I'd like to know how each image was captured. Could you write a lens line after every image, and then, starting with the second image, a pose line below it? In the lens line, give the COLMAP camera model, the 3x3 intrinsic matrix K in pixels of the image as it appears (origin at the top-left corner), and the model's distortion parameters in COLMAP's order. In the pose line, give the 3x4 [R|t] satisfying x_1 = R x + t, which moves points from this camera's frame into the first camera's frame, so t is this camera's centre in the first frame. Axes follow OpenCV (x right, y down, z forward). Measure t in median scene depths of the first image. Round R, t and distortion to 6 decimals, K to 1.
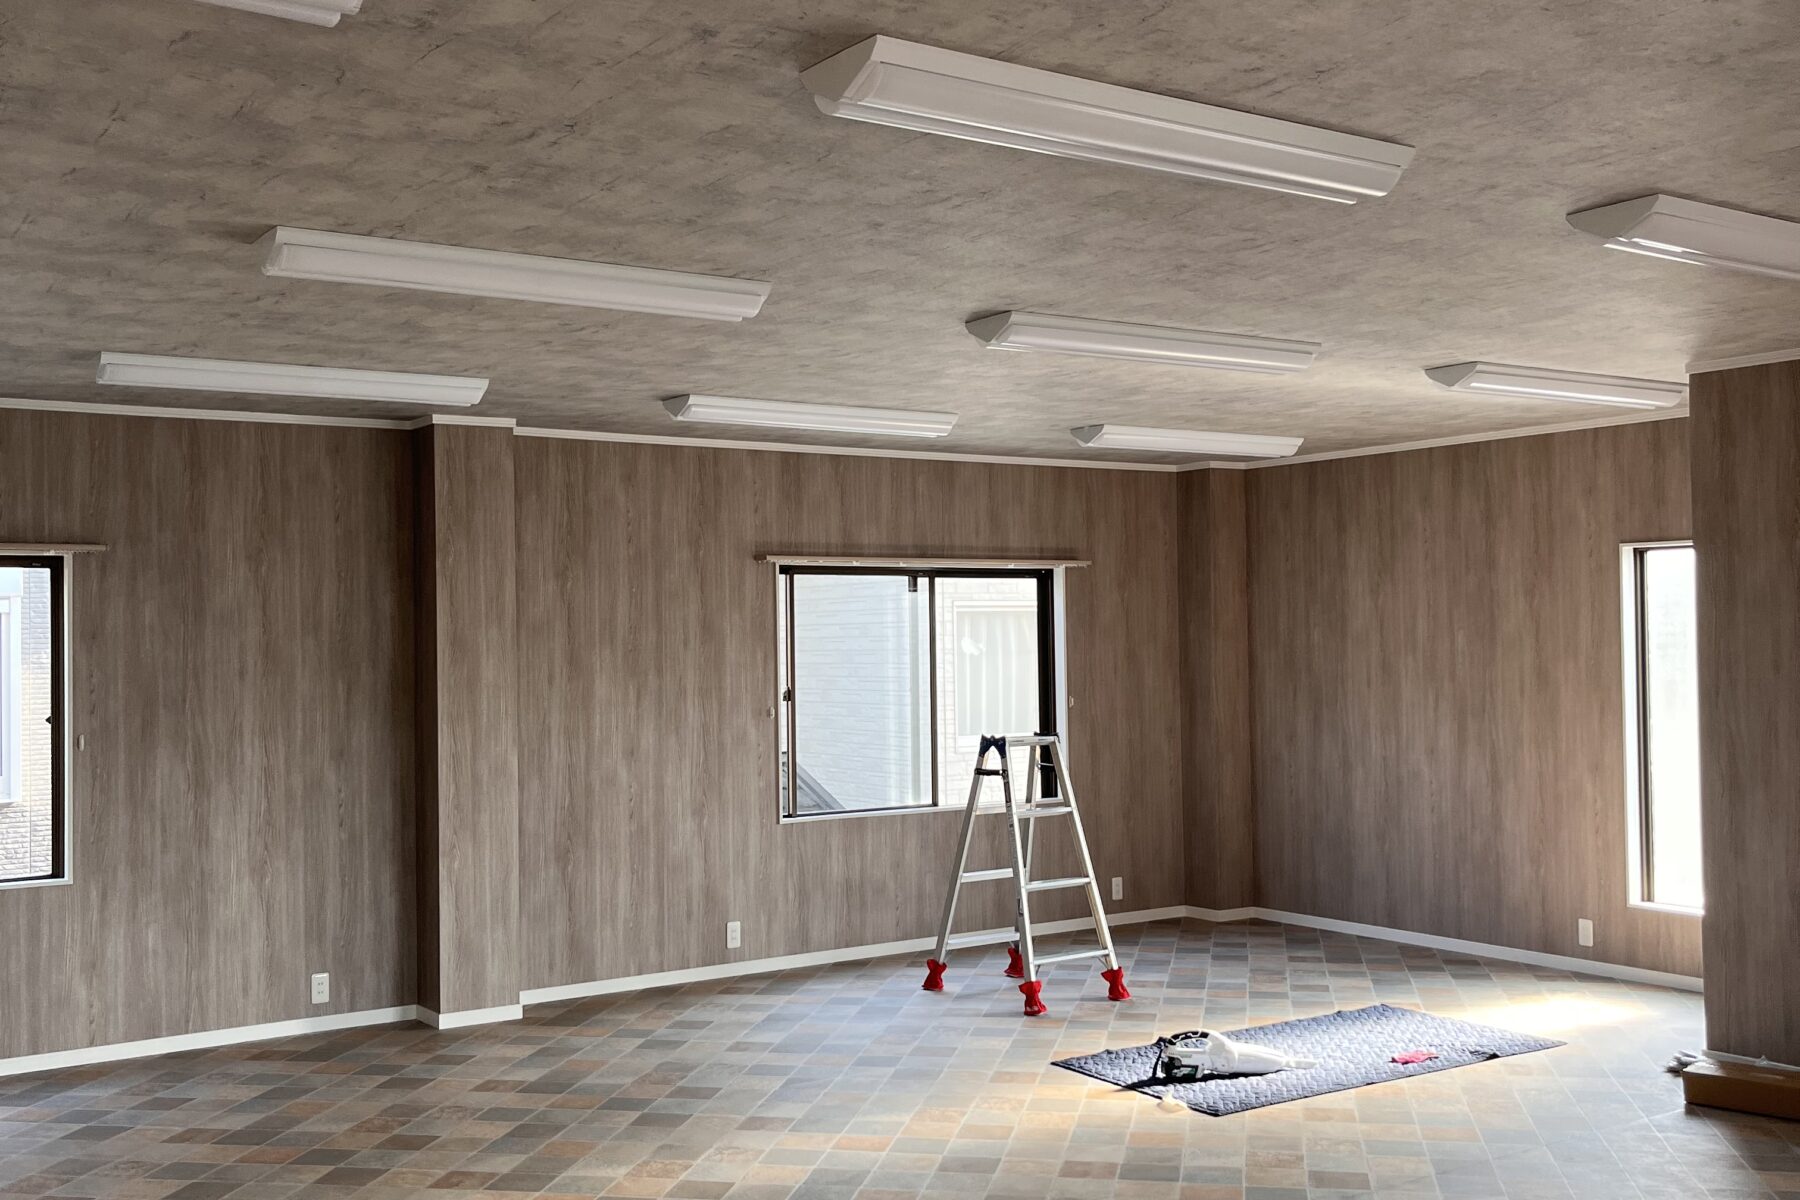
lens RADIAL K [[1772.0, 0, 900.0], [0, 1772.0, 600.0], [0, 0, 1]] dist [0.074952, -0.215460]
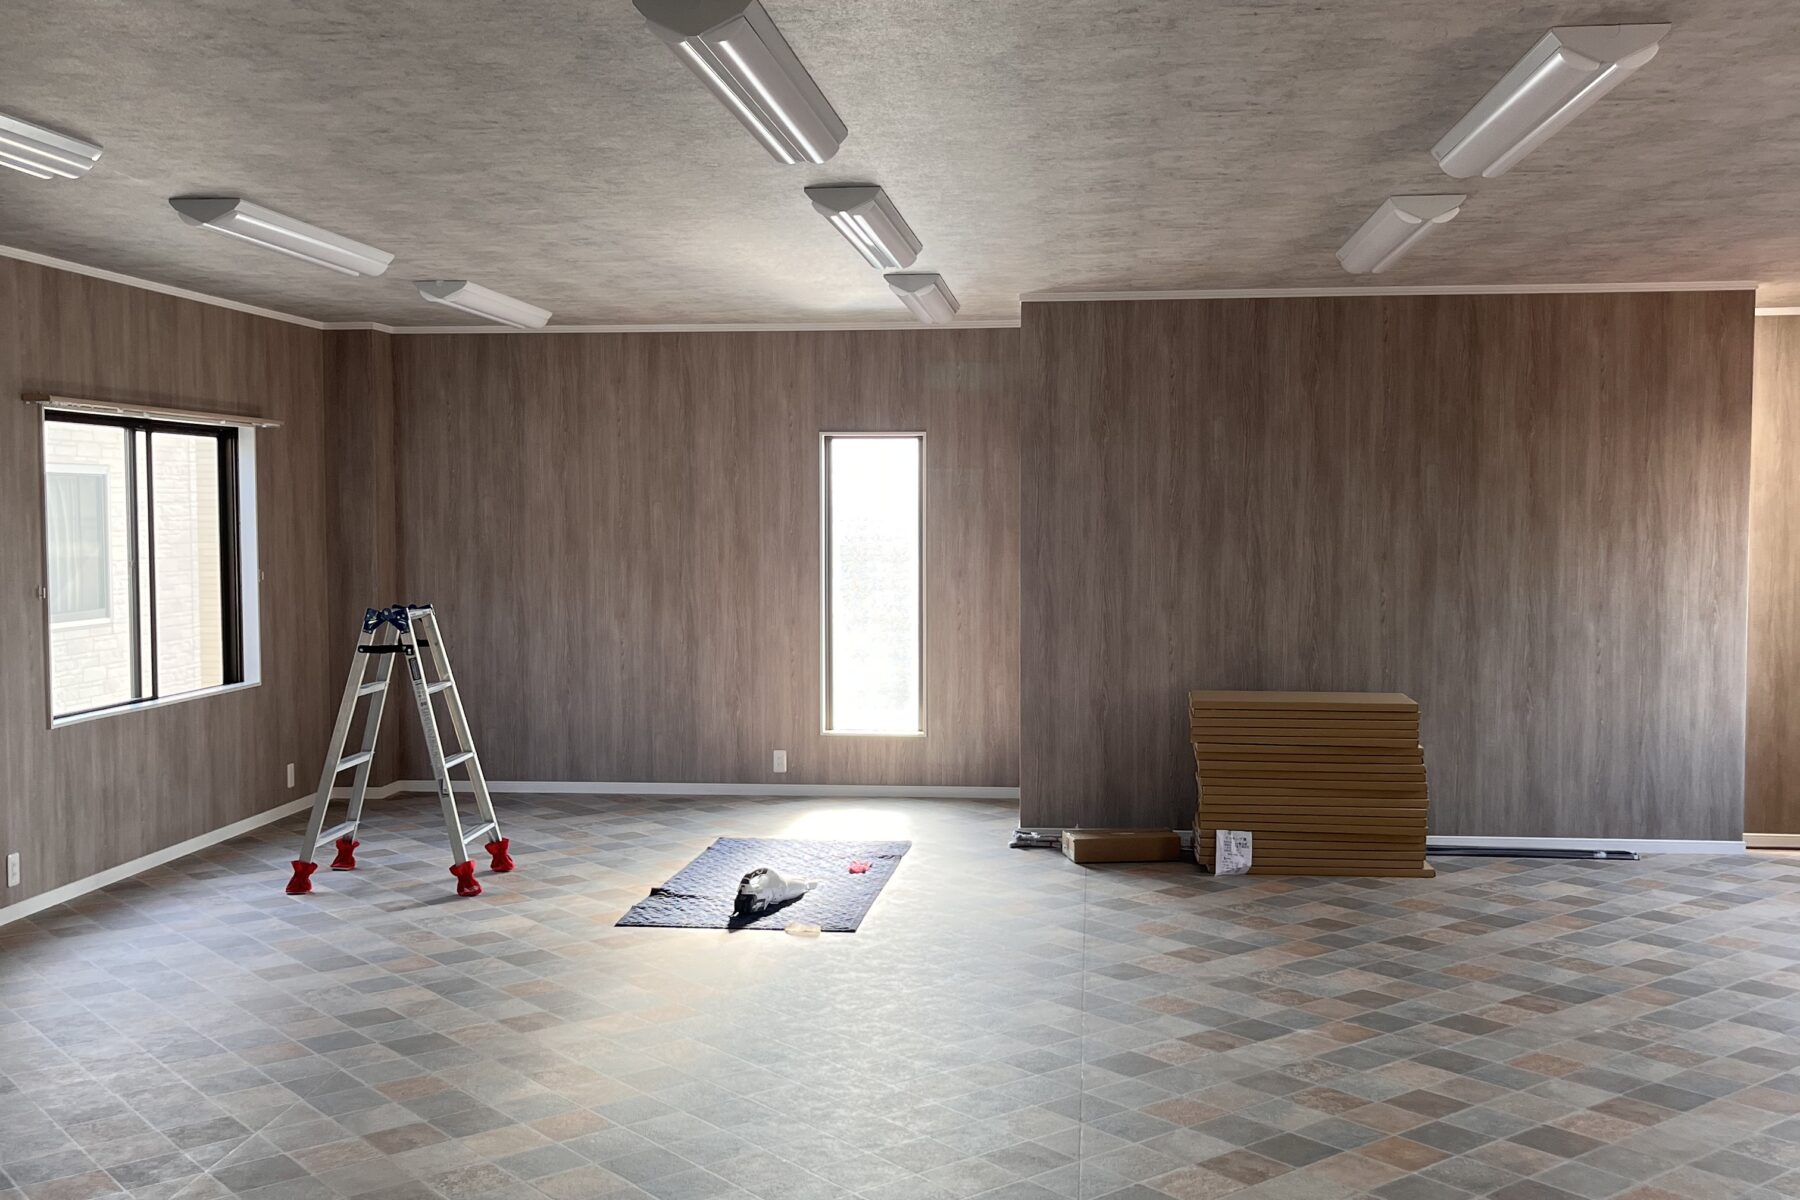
lens RADIAL K [[1806.4, 0, 900.0], [0, 1806.4, 600.0], [0, 0, 1]] dist [0.058350, -0.002406]
pose [[0.645783, -0.026982, 0.763044, -0.453354], [-0.025845, 0.998030, 0.057164, 0.009301], [-0.763083, -0.056636, 0.643814, 0.168747]]
